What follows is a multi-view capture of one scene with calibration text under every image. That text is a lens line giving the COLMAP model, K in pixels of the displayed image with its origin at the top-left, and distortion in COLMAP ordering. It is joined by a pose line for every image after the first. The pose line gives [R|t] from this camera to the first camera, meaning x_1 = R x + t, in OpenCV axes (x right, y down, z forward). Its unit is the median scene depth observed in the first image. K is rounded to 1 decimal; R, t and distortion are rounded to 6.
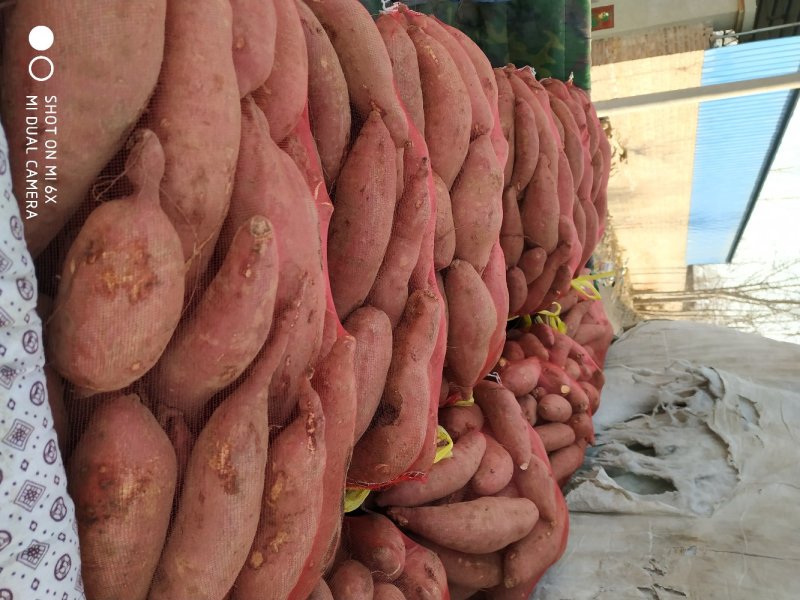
lens RADIAL K [[642.1, 0, 400.0], [0, 642.1, 300.0], [0, 0, 1]] dist [0.061665, -0.095299]
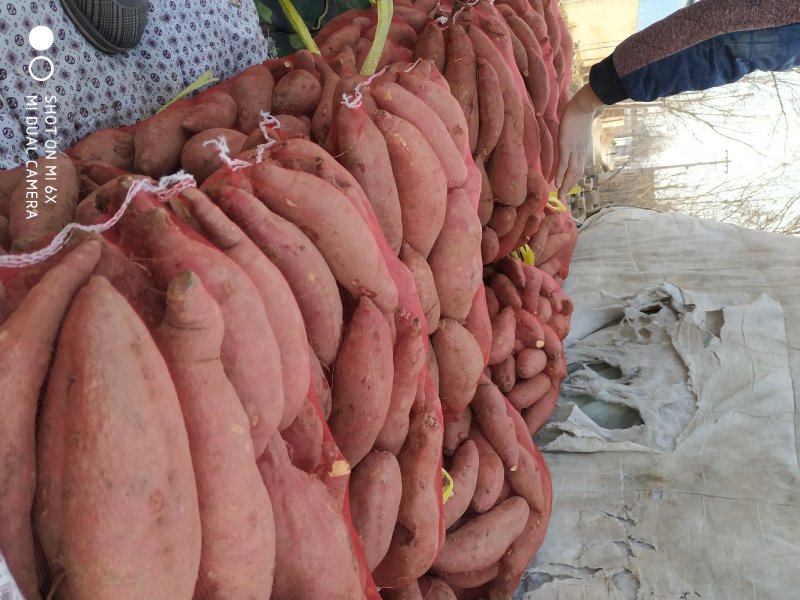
lens RADIAL K [[642.1, 0, 400.0], [0, 642.1, 300.0], [0, 0, 1]] dist [0.061665, -0.095299]
pose [[0.992135, -0.115623, 0.047961, -0.016901], [0.098122, 0.956266, 0.275549, -0.276704], [-0.077723, -0.268675, 0.960090, 0.025307]]
